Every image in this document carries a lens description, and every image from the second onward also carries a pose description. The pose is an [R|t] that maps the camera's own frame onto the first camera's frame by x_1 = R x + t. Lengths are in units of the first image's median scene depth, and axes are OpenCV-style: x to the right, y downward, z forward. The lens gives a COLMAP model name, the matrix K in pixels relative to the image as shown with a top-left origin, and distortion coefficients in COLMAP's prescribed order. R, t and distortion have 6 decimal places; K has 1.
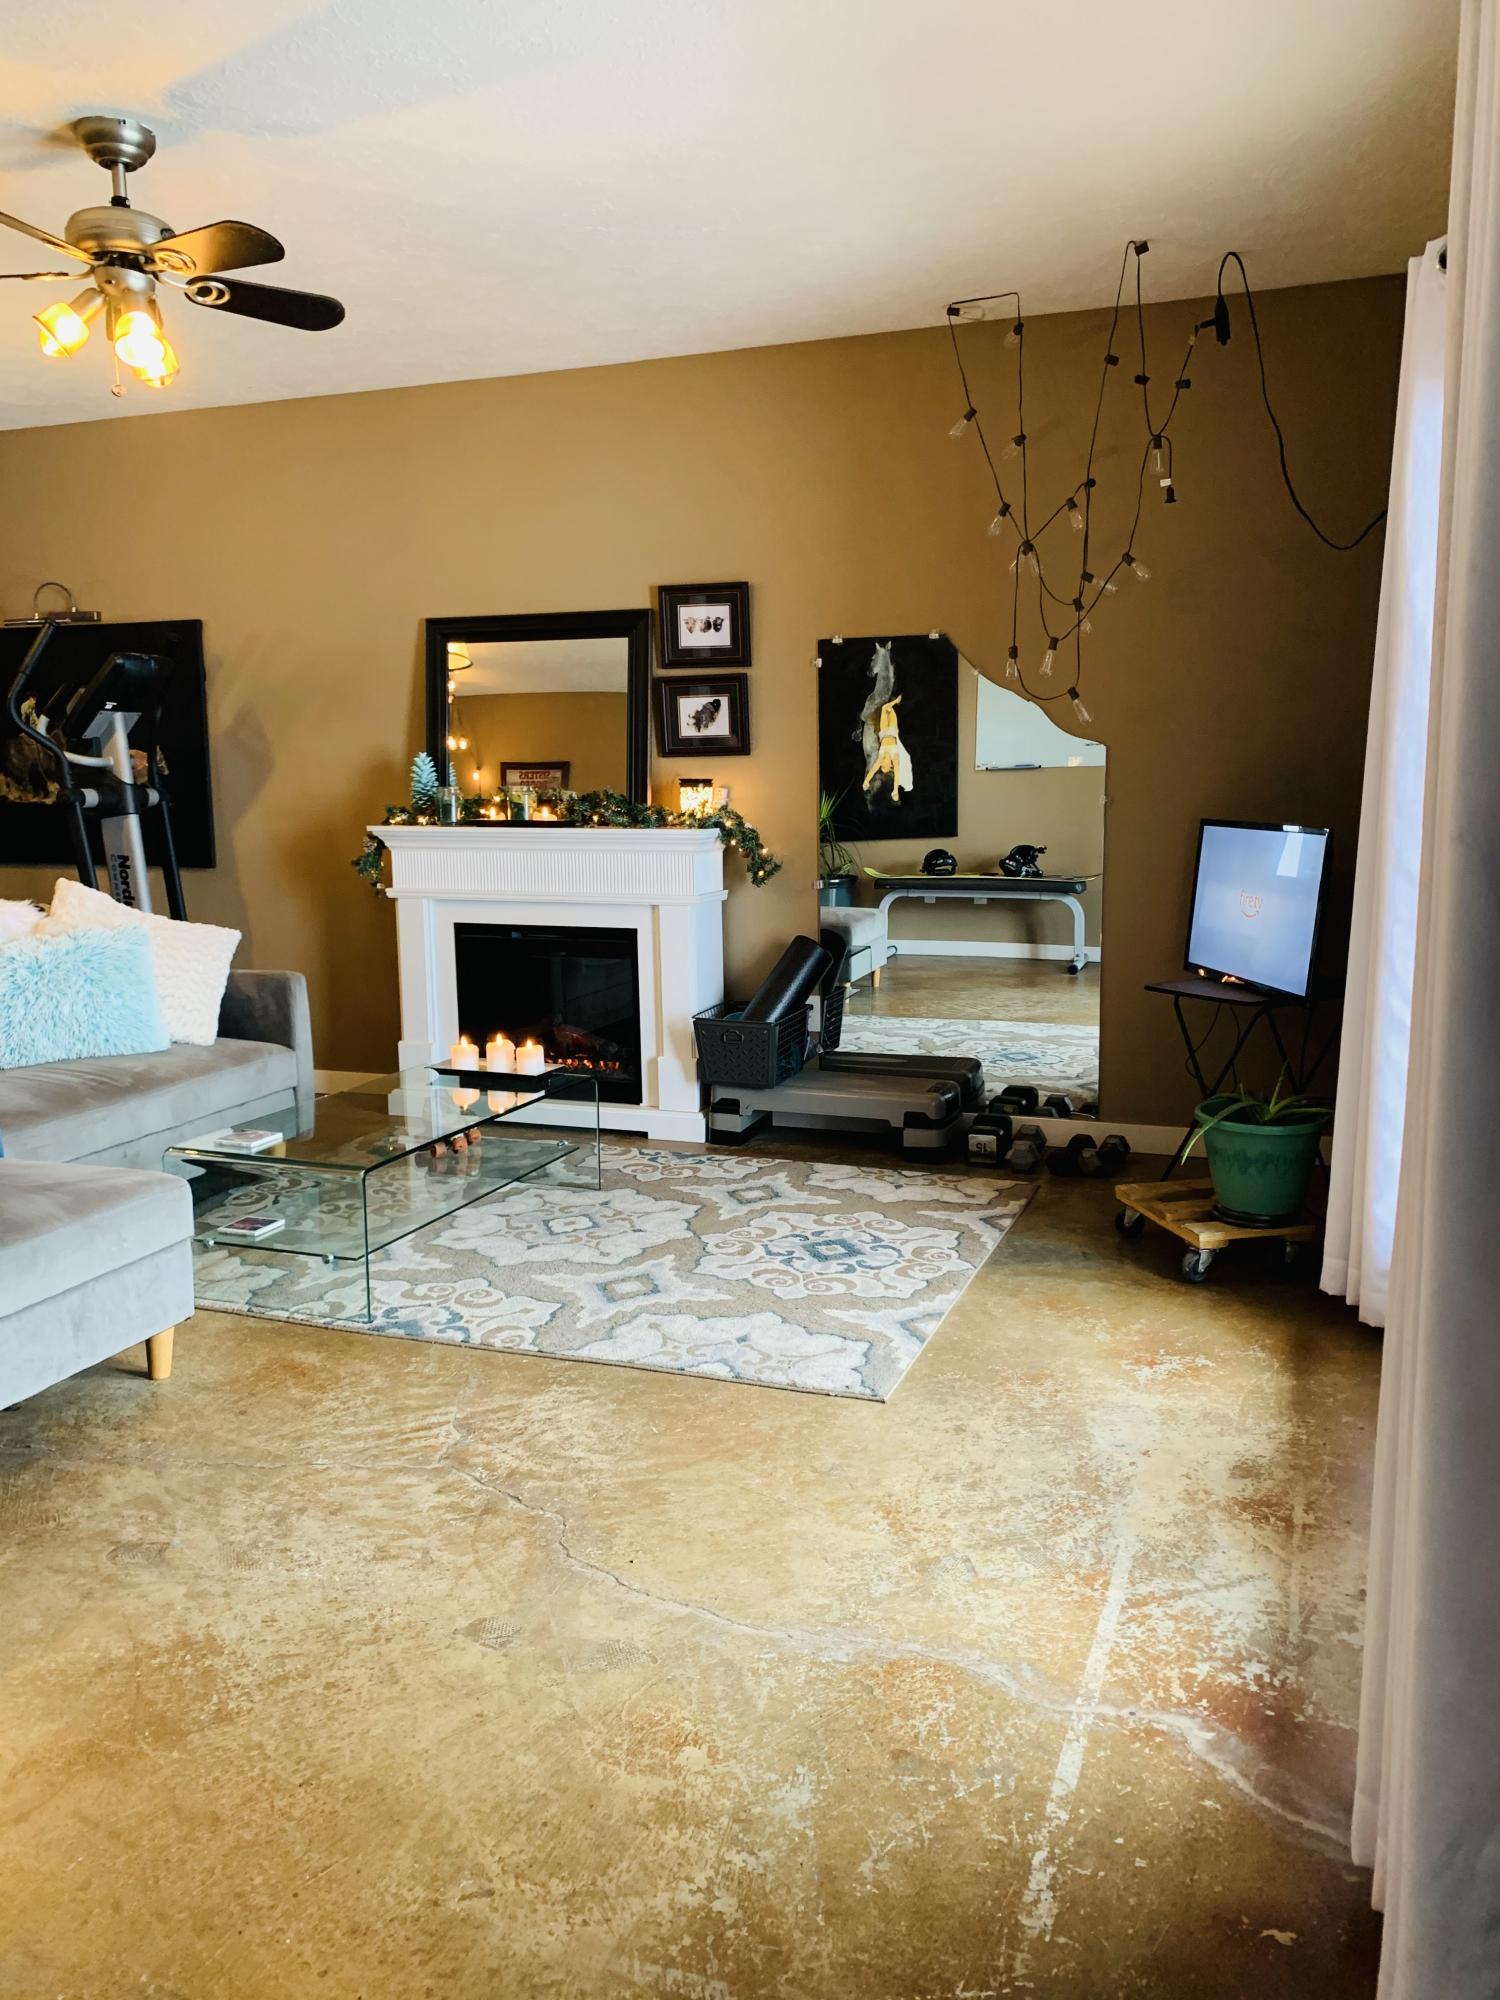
lens RADIAL K [[1510.3, 0, 750.0], [0, 1510.3, 1000.0], [0, 0, 1]] dist [0.032282, -0.017454]
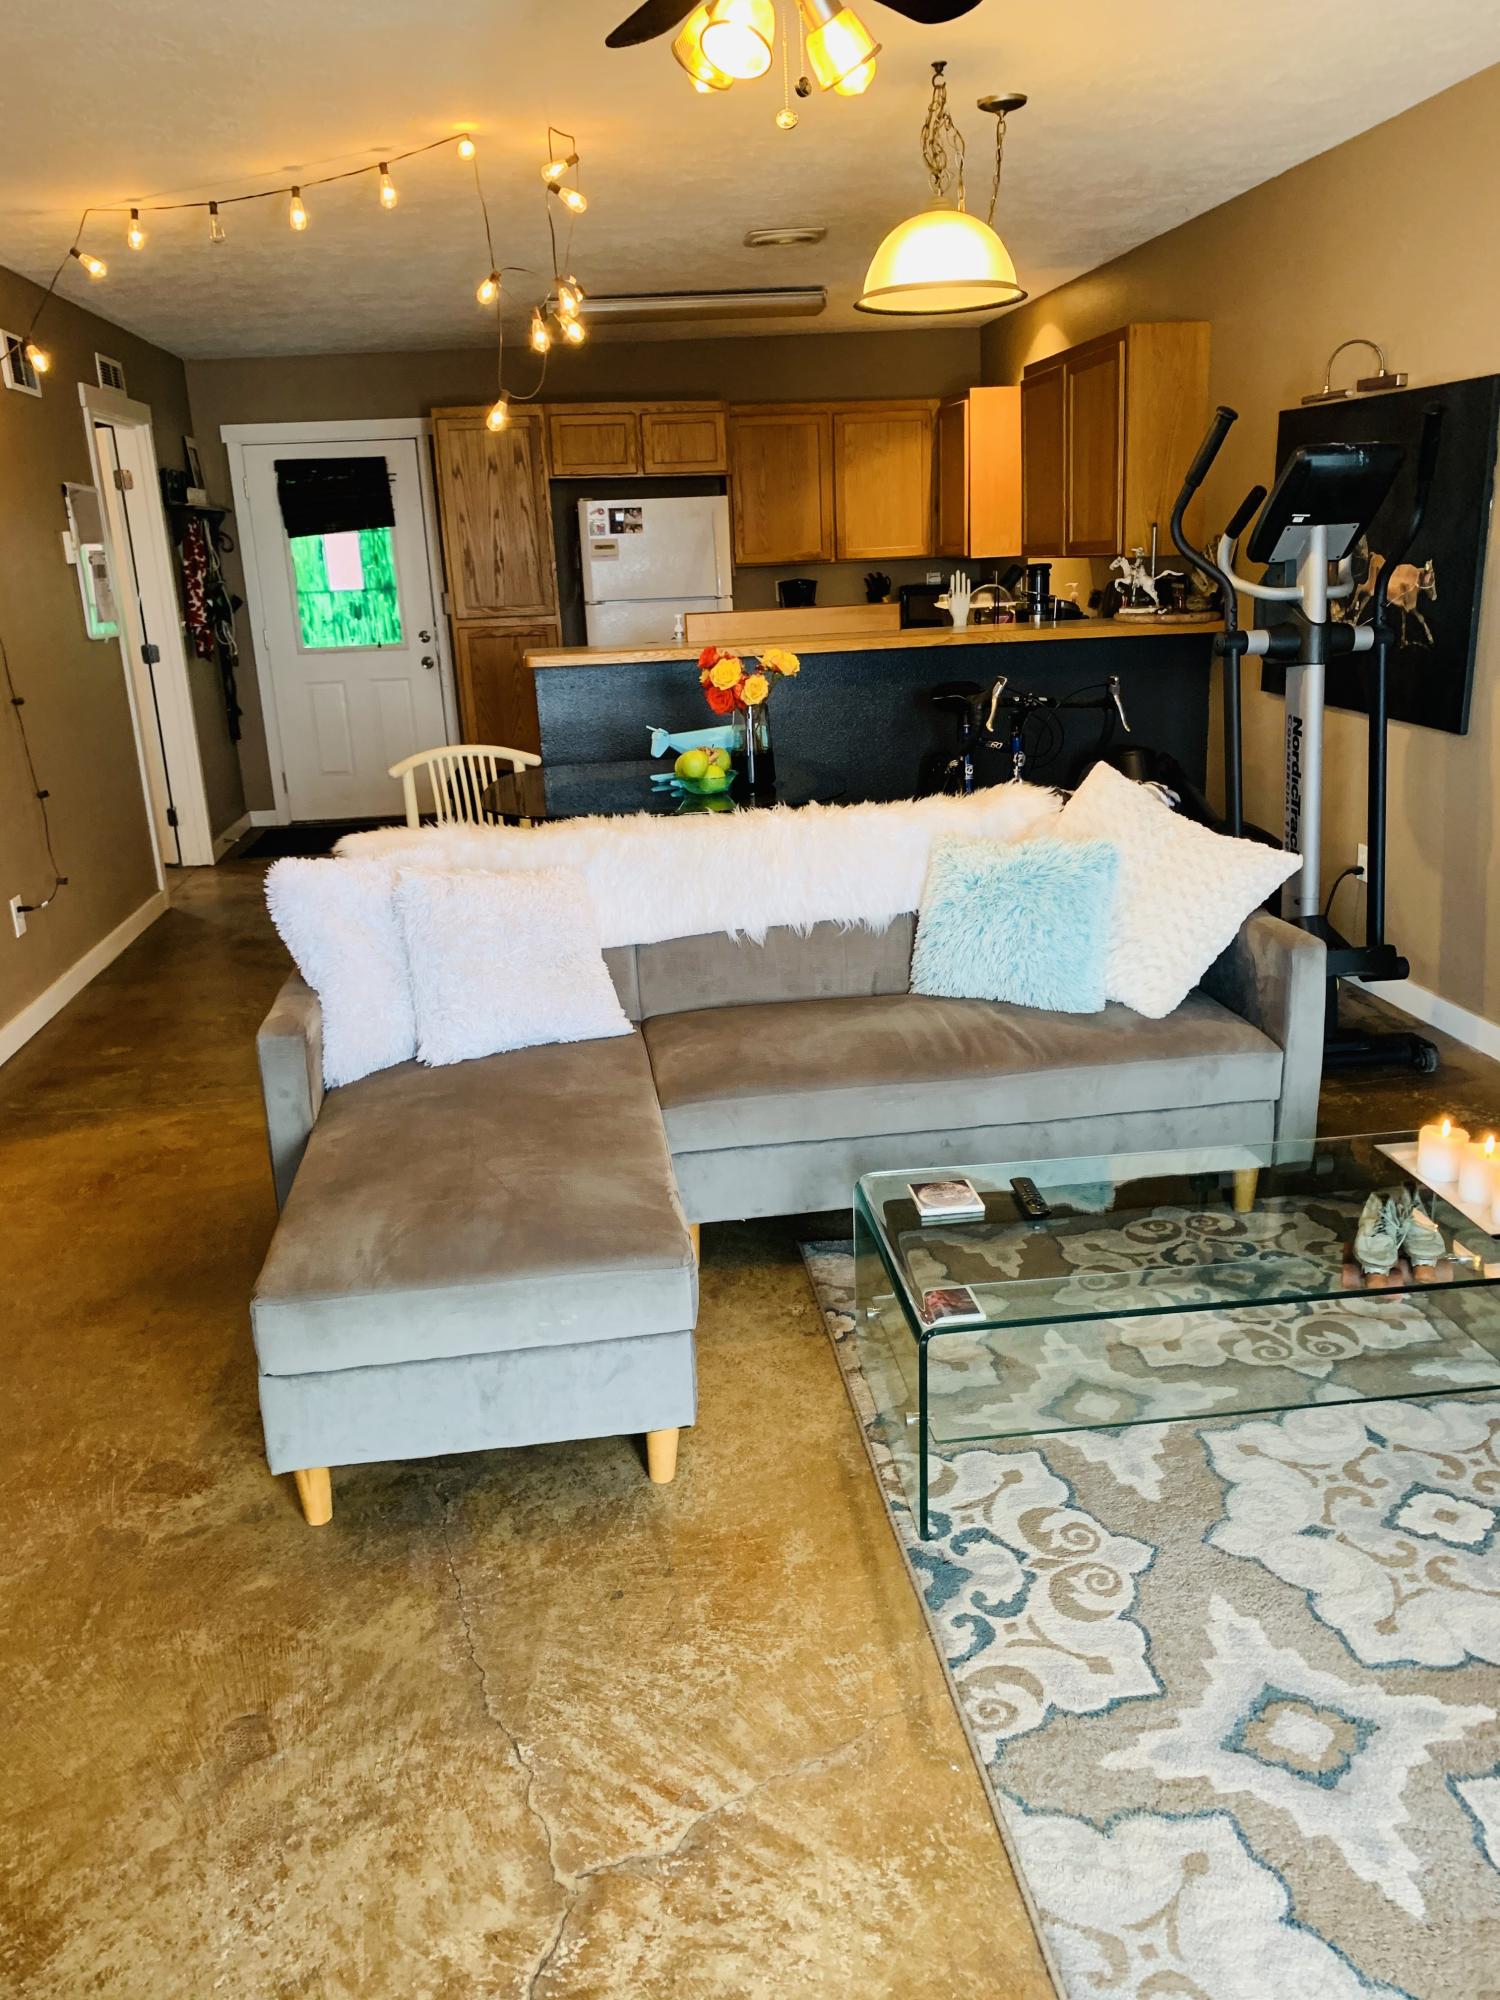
lens RADIAL K [[1501.7, 0, 756.4], [0, 1501.7, 996.9], [0, 0, 1]] dist [0.010374, 0.004586]
pose [[0.467862, 0.246646, -0.848688, 0.185235], [-0.098955, 0.968851, 0.227016, -0.137560], [0.878244, -0.022230, 0.477696, 0.519416]]
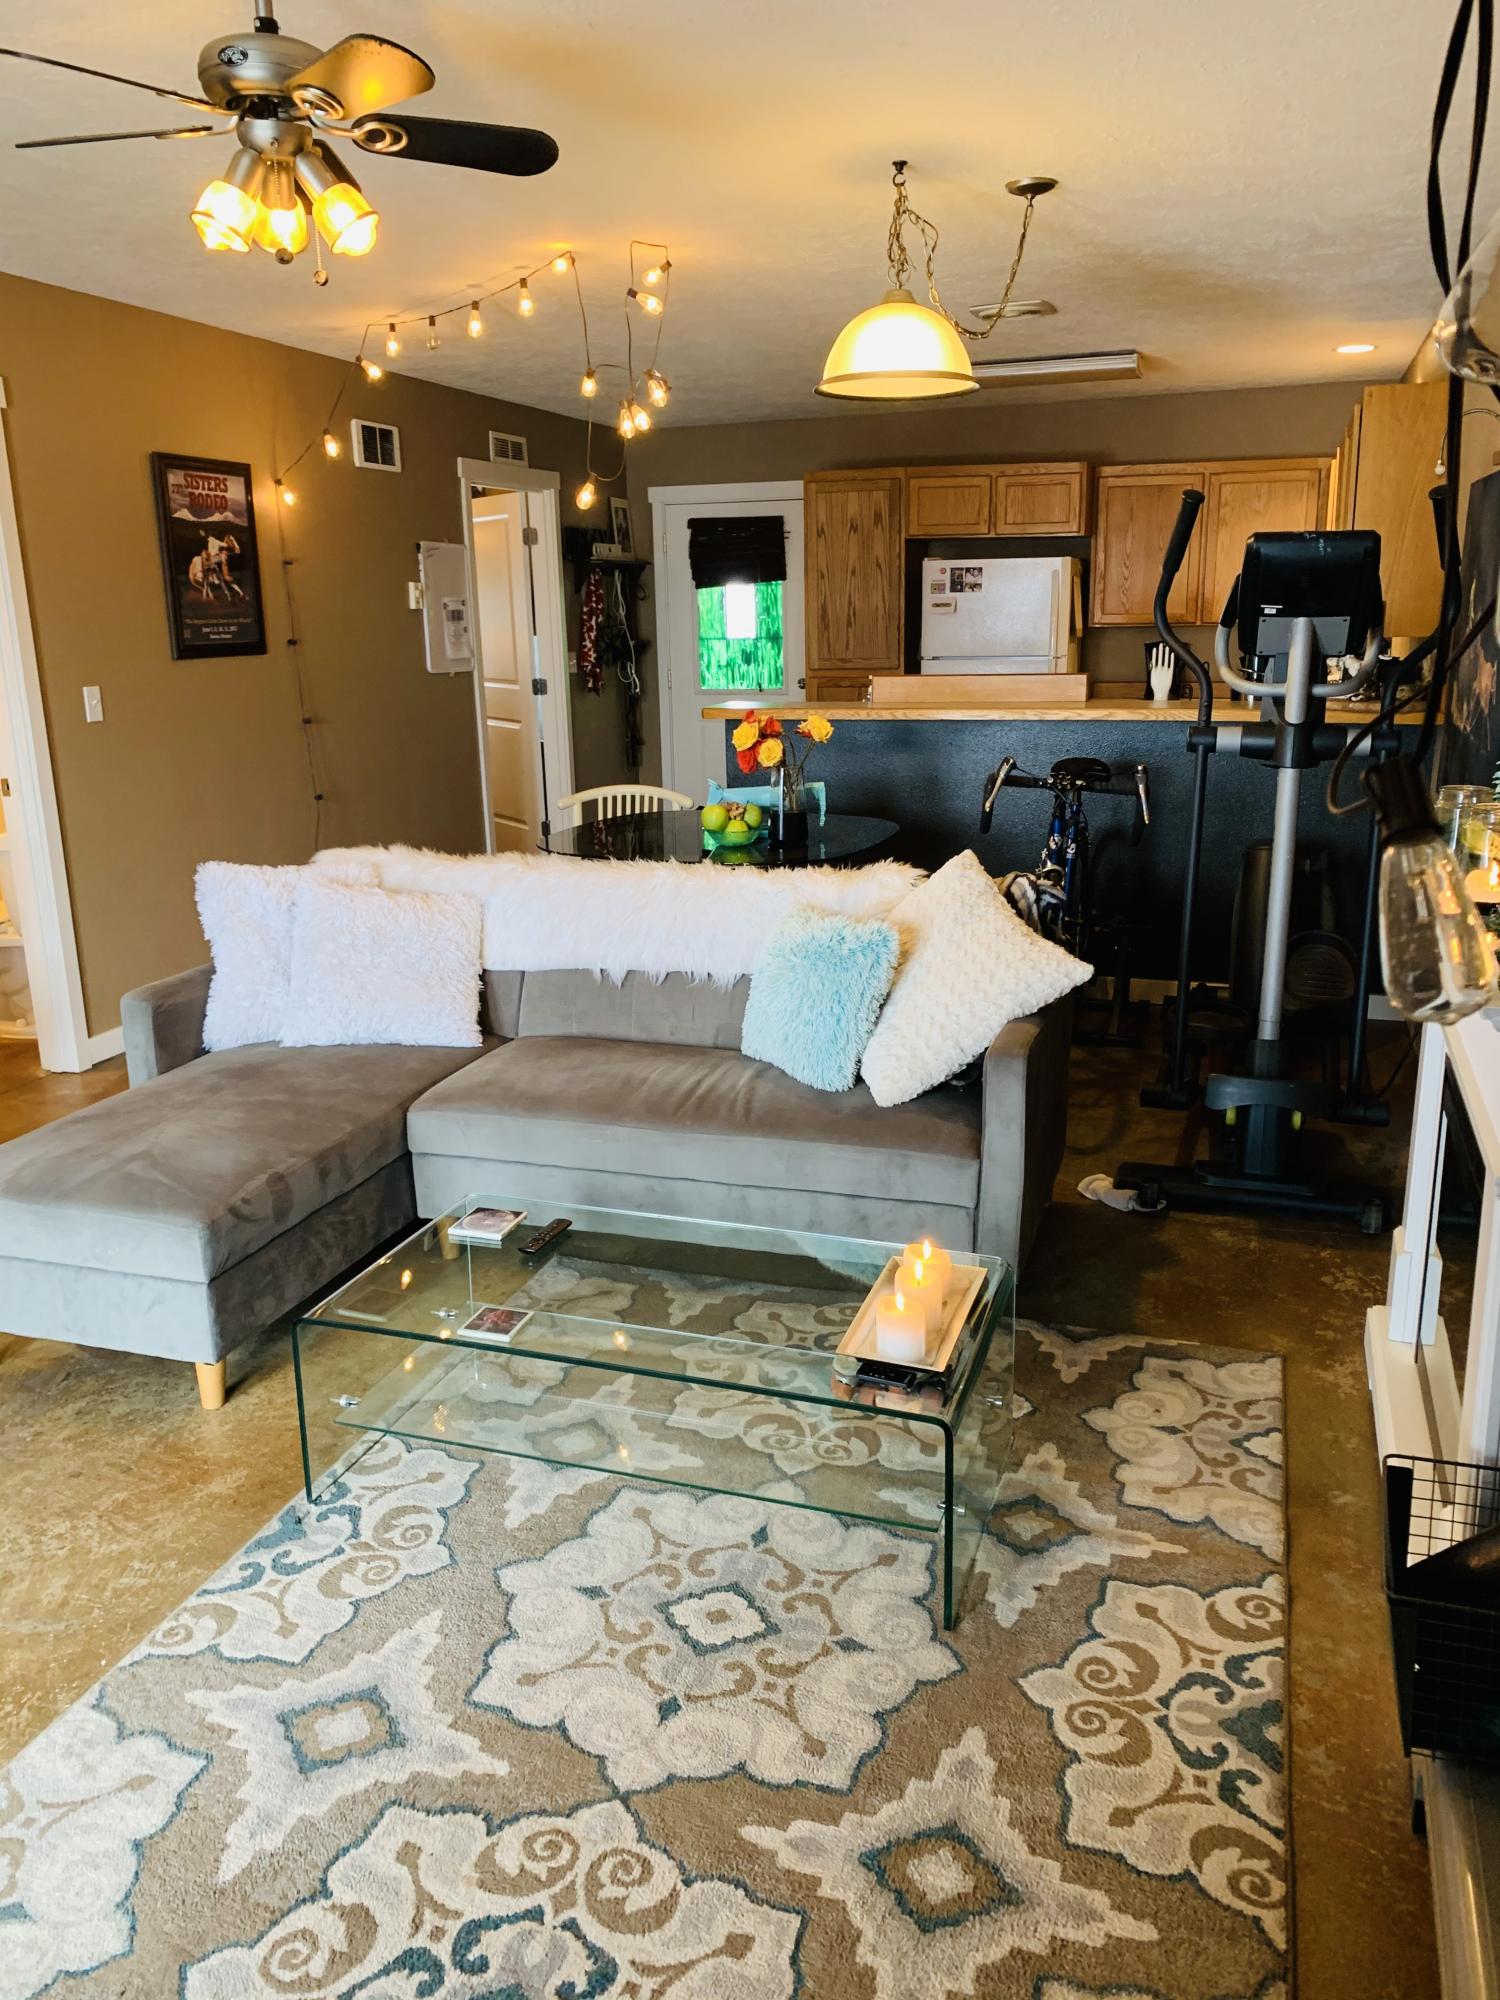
lens RADIAL K [[1502.4, 0, 750.0], [0, 1502.4, 1000.0], [0, 0, 1]] dist [0.055245, -0.077274]
pose [[0.049649, 0.261897, -0.963818, 0.359152], [-0.139556, 0.957360, 0.252953, -0.211949], [0.988969, 0.121947, 0.084081, 0.940154]]
